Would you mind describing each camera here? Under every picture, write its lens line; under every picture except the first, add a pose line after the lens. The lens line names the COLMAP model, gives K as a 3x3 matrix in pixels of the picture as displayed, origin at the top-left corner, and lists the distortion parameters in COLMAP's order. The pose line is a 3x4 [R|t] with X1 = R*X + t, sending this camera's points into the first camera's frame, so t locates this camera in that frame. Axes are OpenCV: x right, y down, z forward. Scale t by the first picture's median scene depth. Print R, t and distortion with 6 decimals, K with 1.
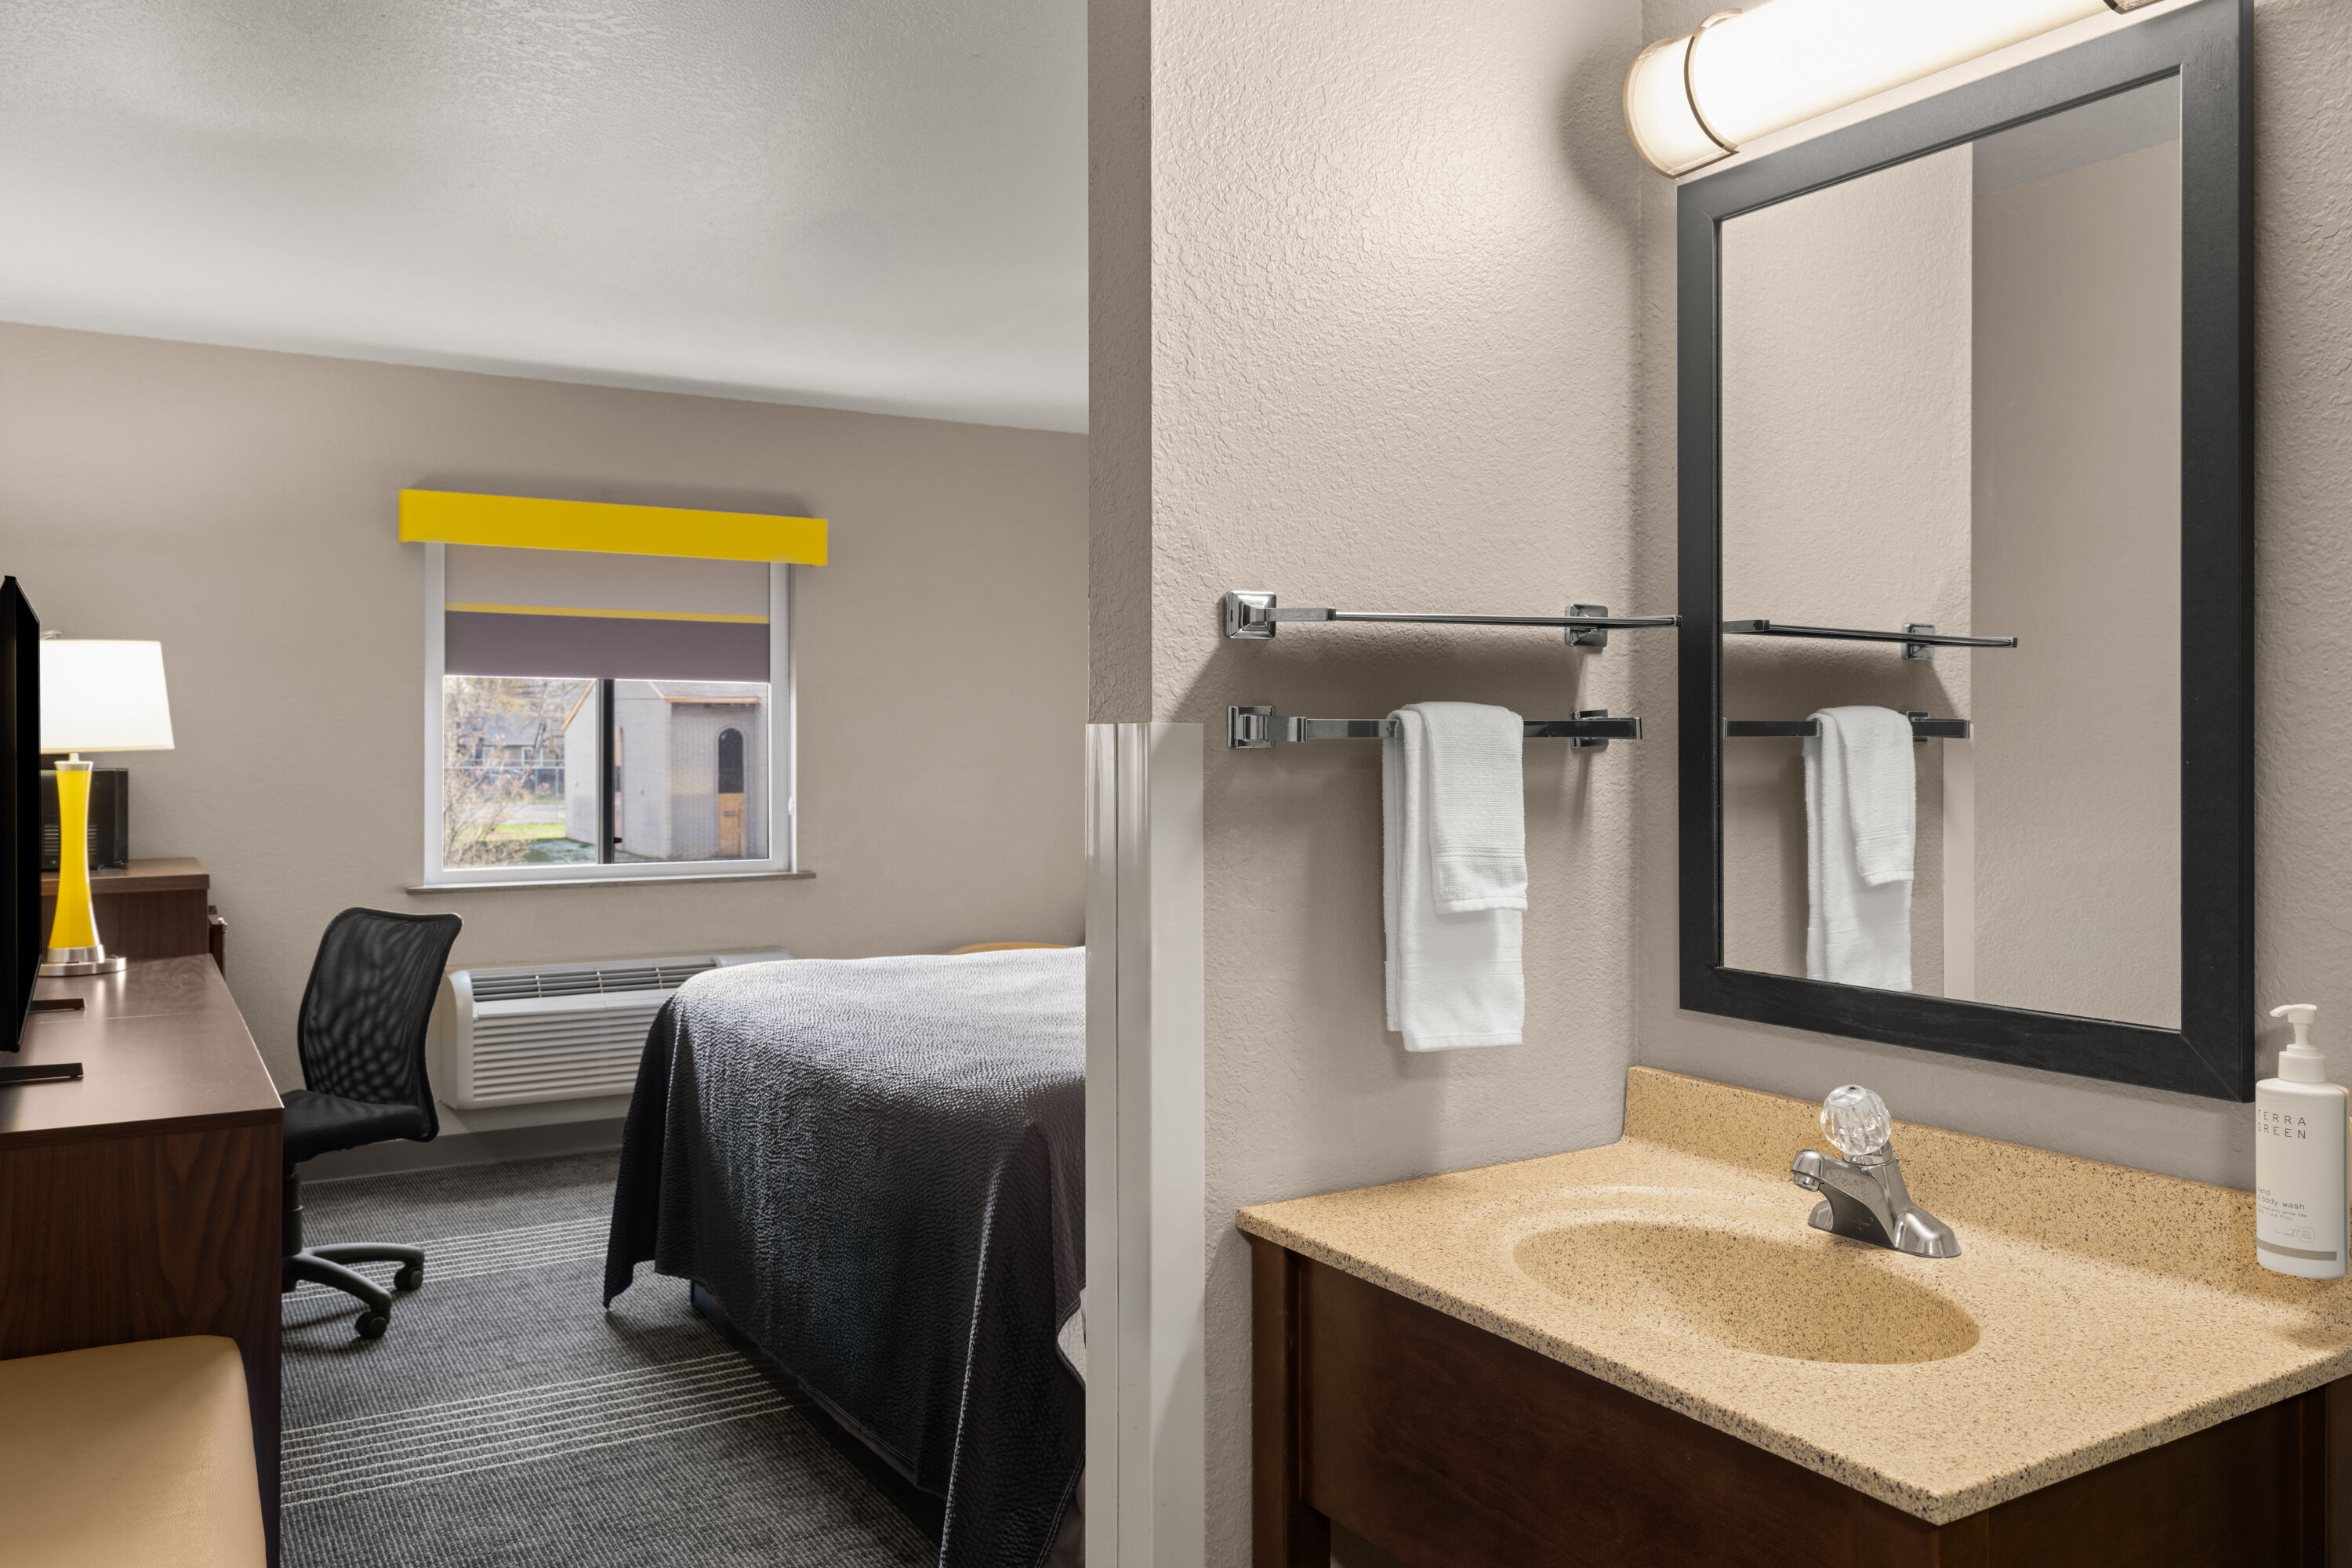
lens RADIAL K [[1748.6, 0, 1176.0], [0, 1748.6, 784.0], [0, 0, 1]] dist [0.001990, 0.001287]
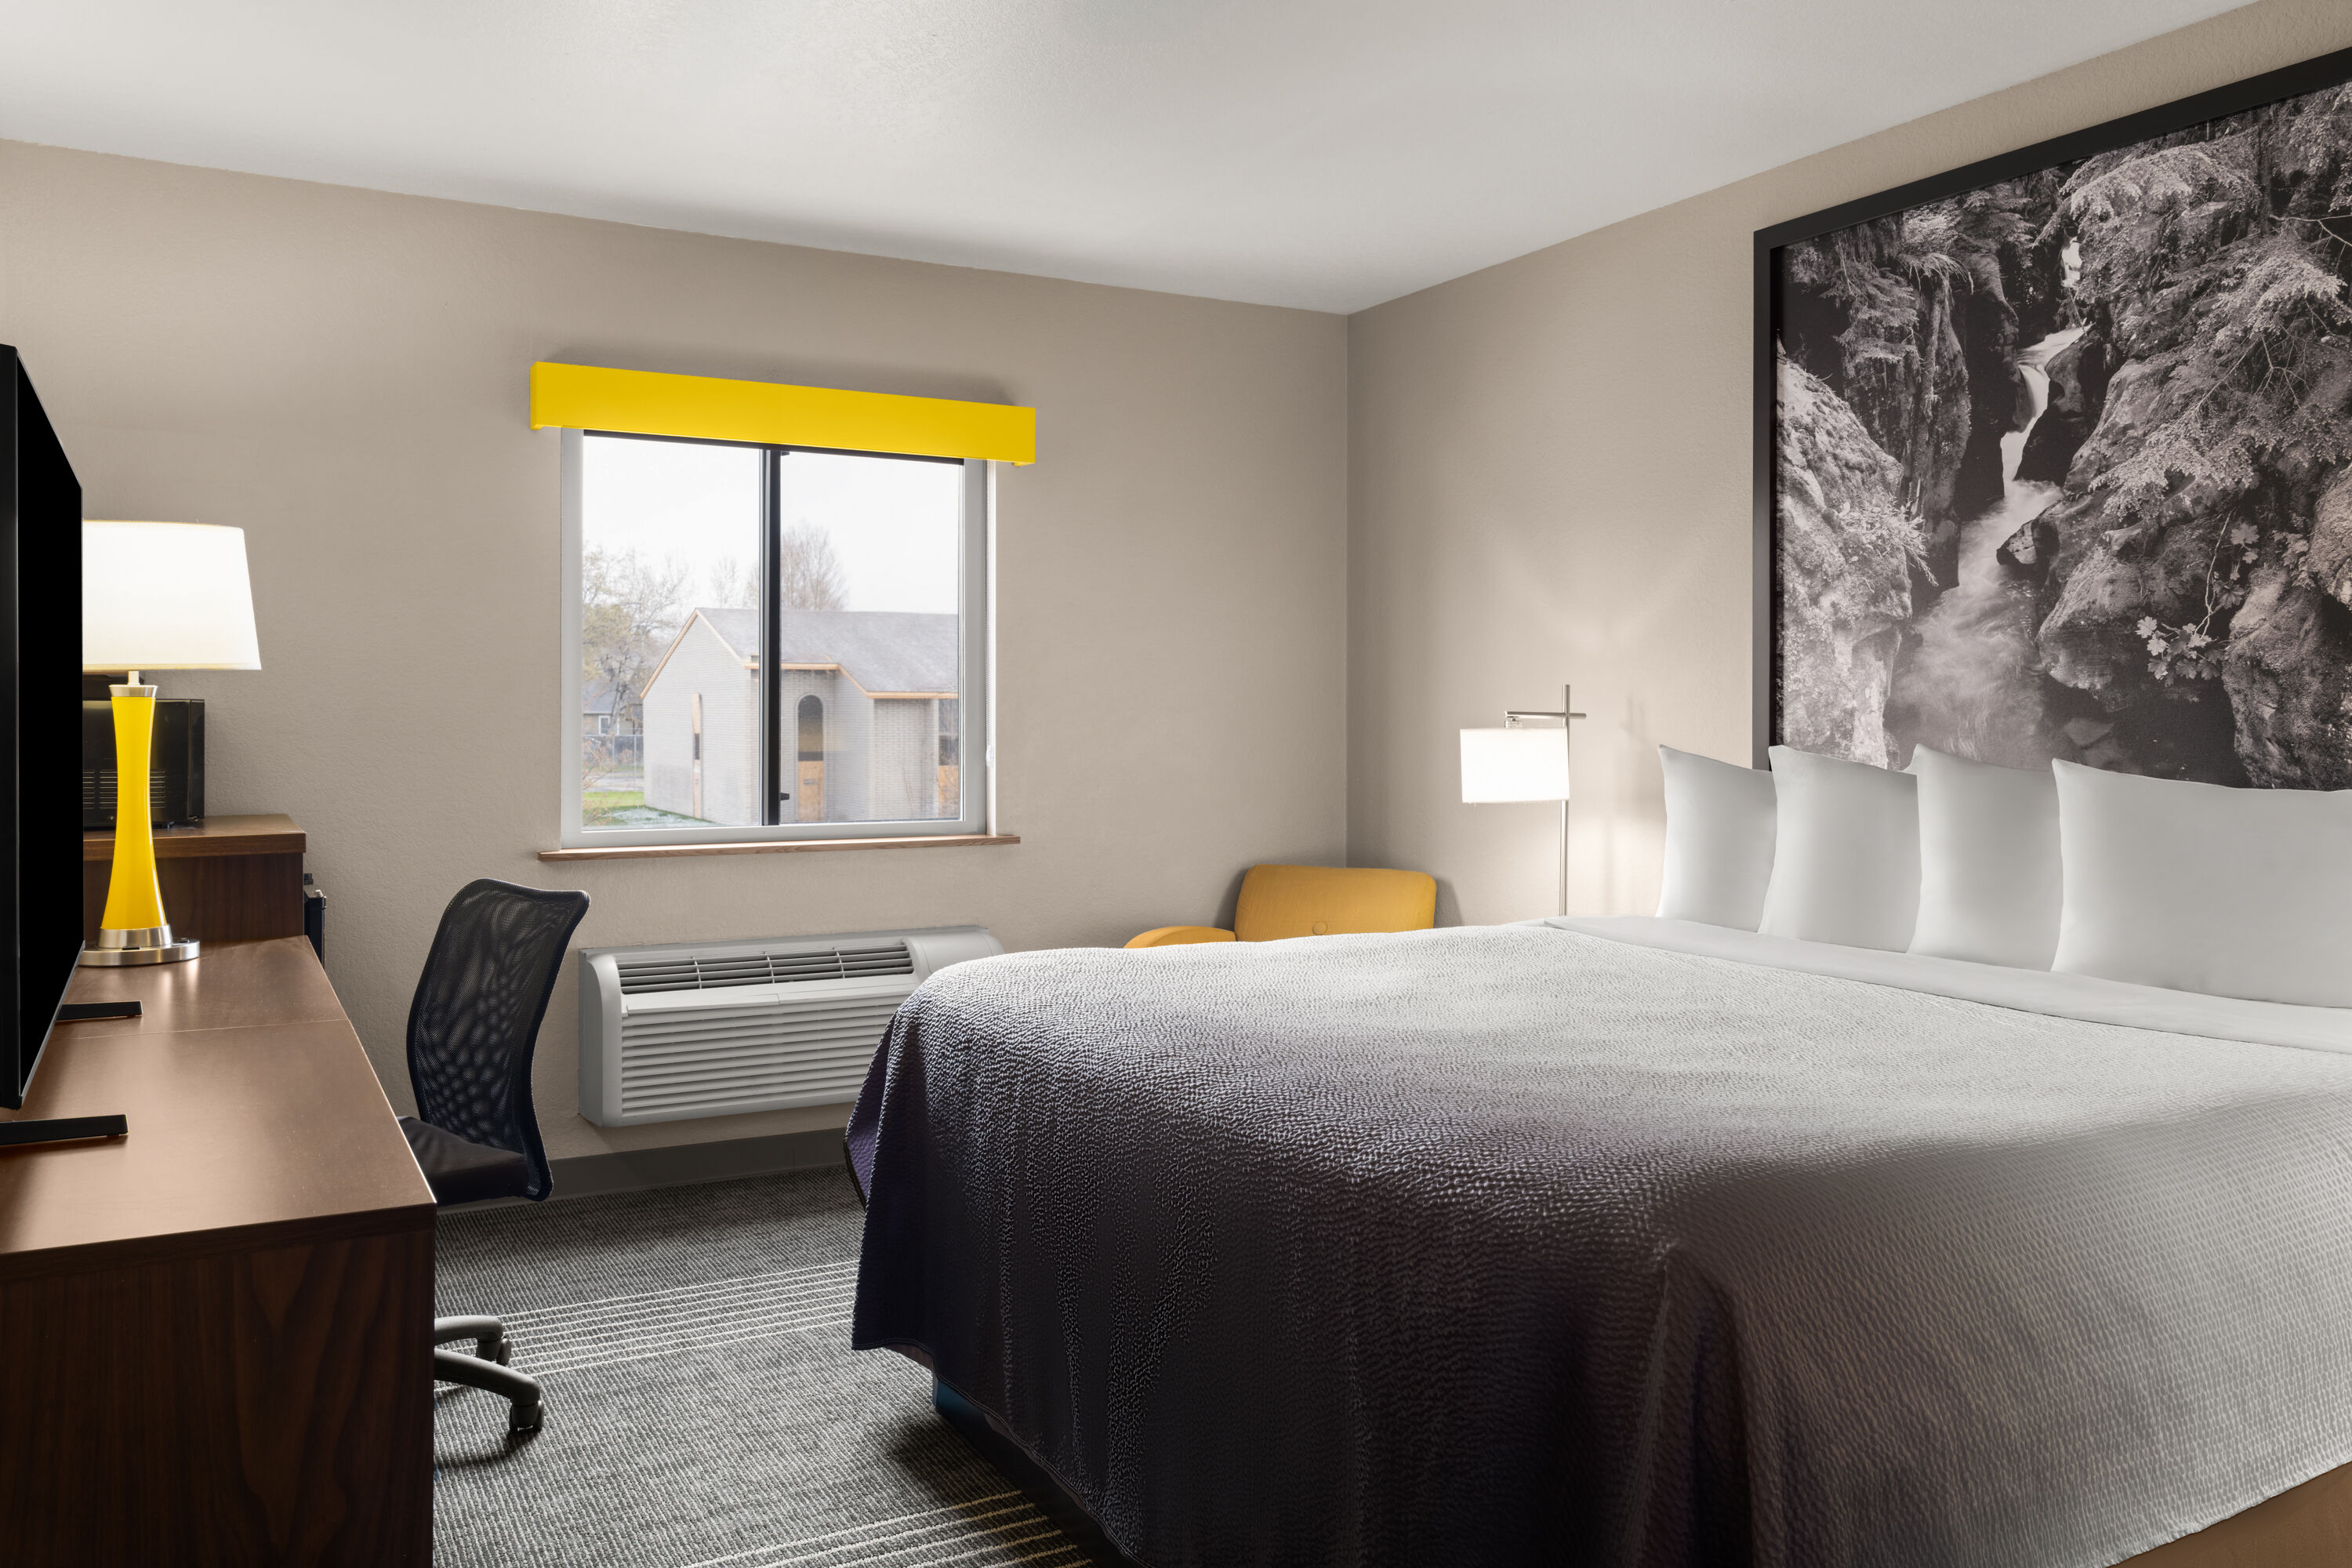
lens RADIAL K [[1759.5, 0, 1173.4], [0, 1759.5, 754.1], [0, 0, 1]] dist [-0.004528, 0.002807]
pose [[0.999197, 0.000902, -0.040047, -0.136714], [-0.000904, 1.000000, -0.000052, 0.016170], [0.040047, 0.000088, 0.999198, 0.236976]]
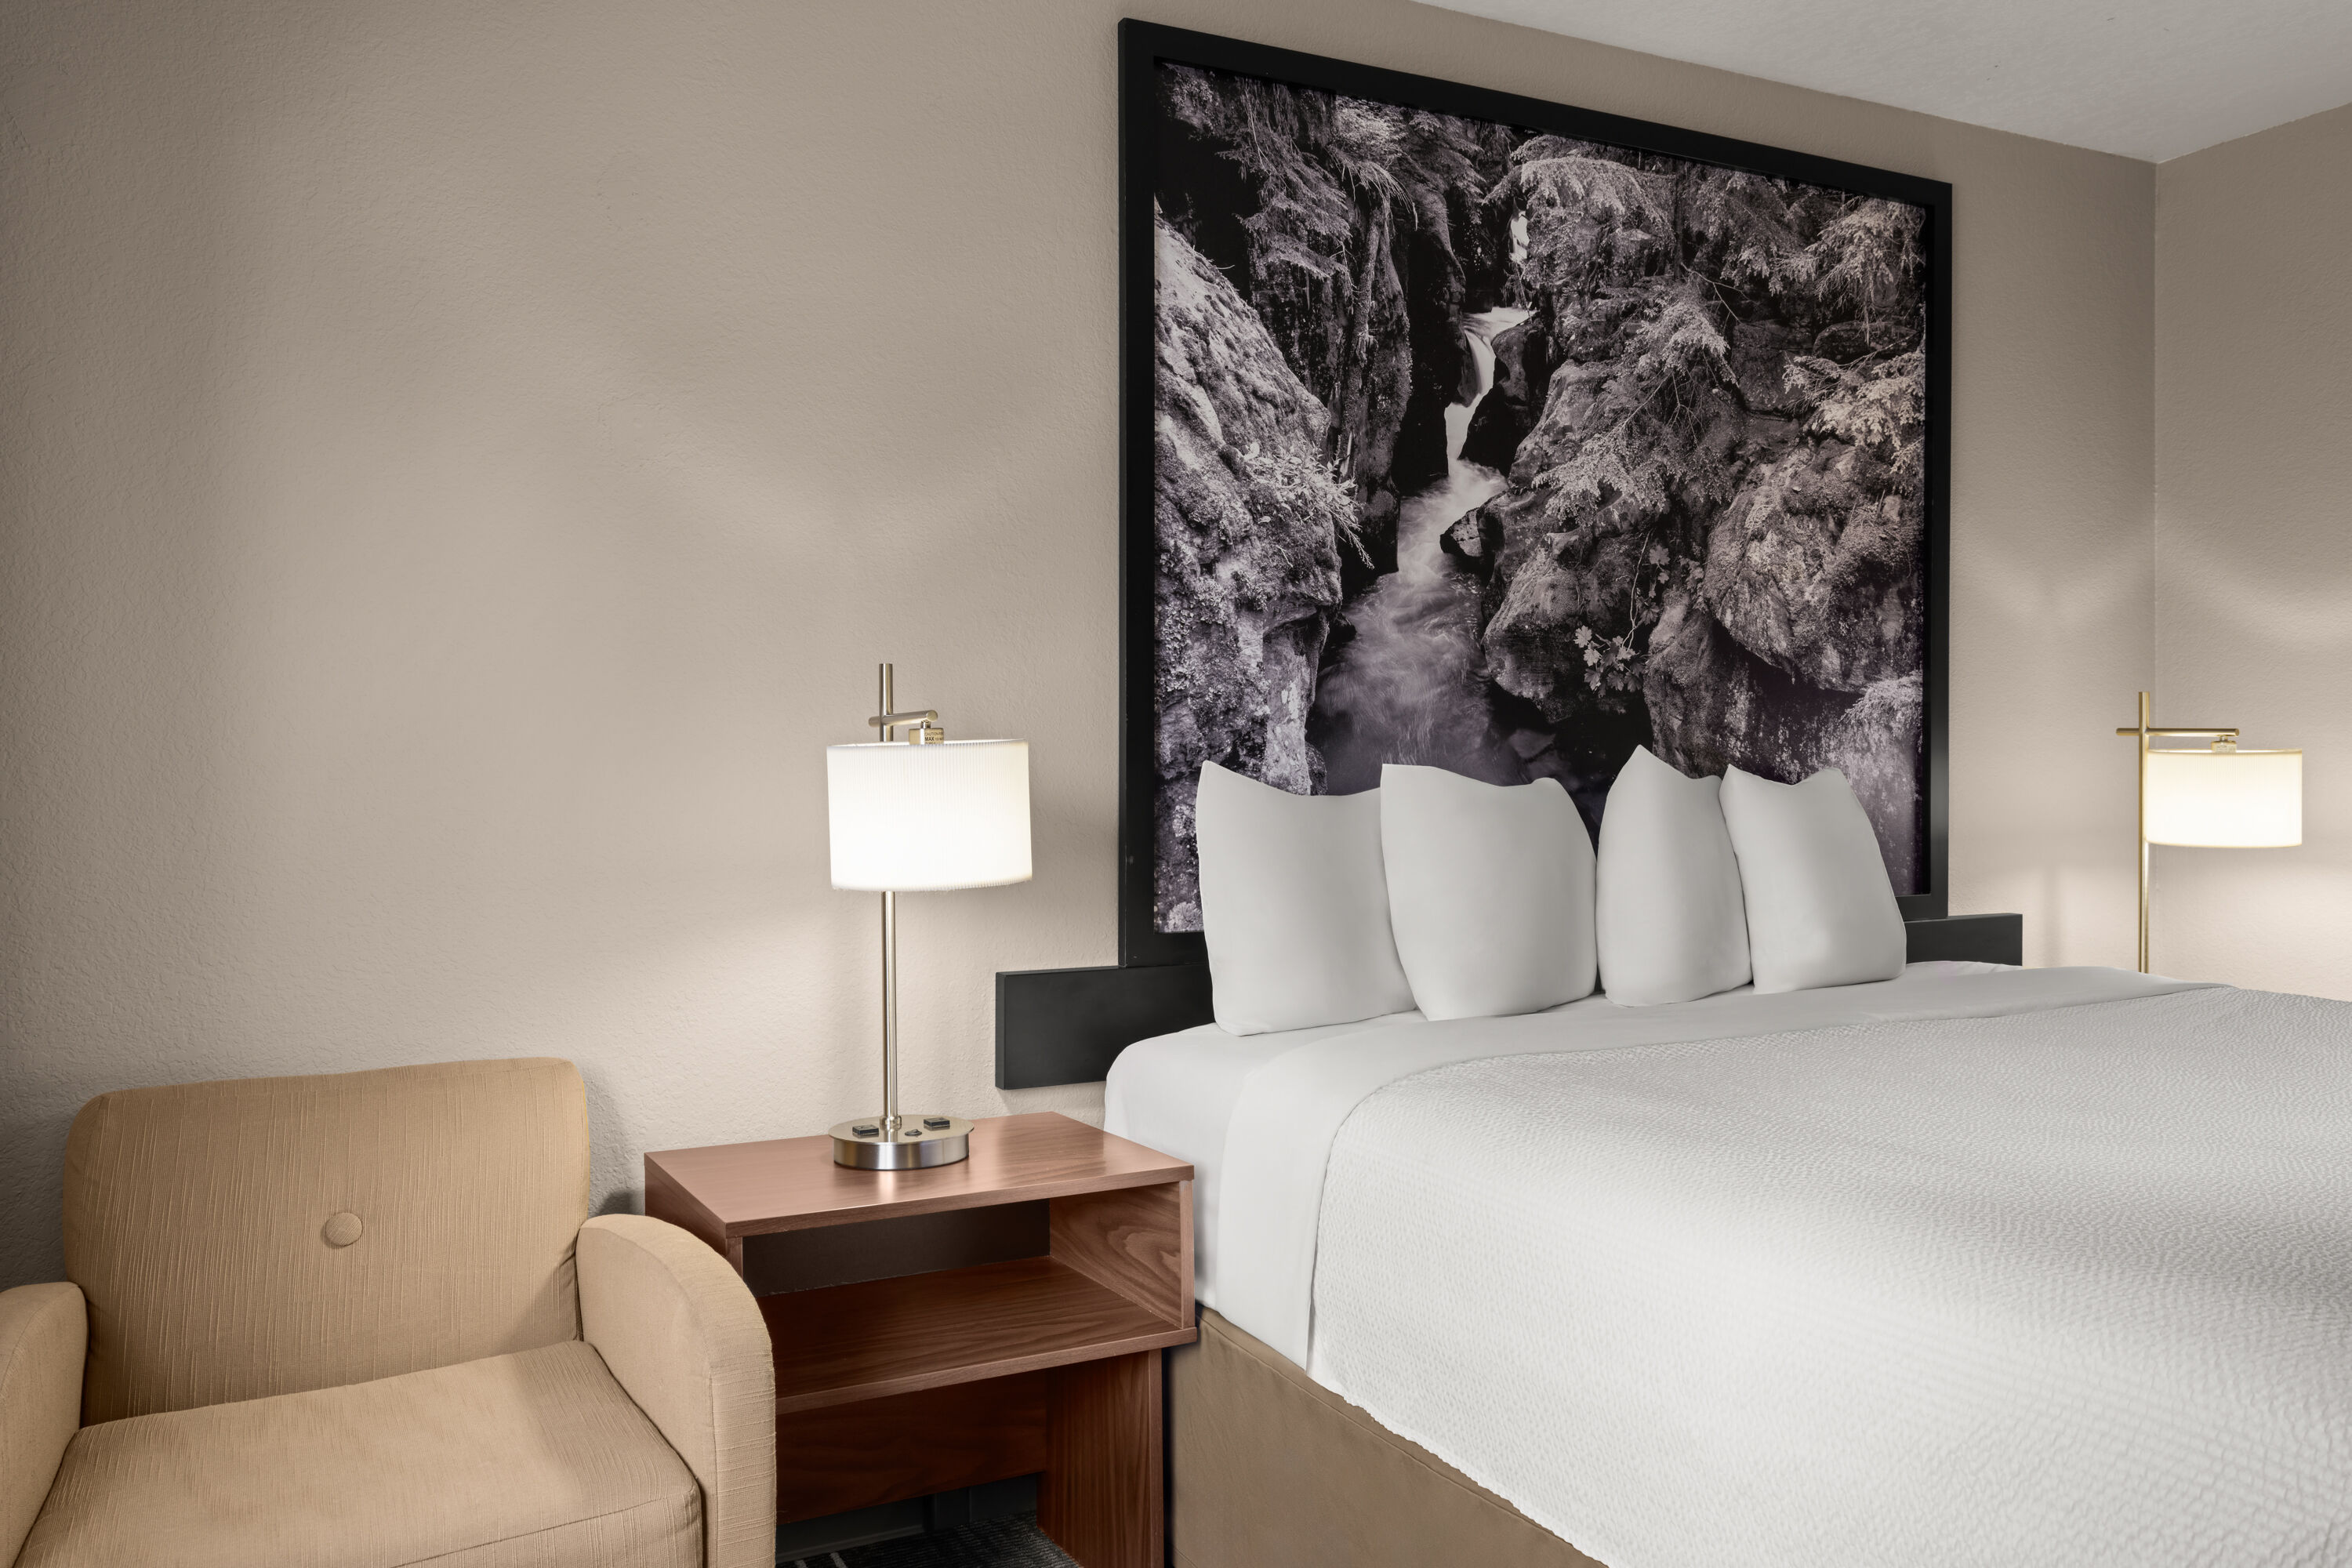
lens RADIAL K [[1759.5, 0, 1173.4], [0, 1759.5, 754.1], [0, 0, 1]] dist [-0.004528, 0.002807]
pose [[0.086642, -0.010230, 0.996187, -0.378307], [0.022029, 0.999722, 0.008351, 0.006085], [-0.995996, 0.021222, 0.086844, 0.814444]]
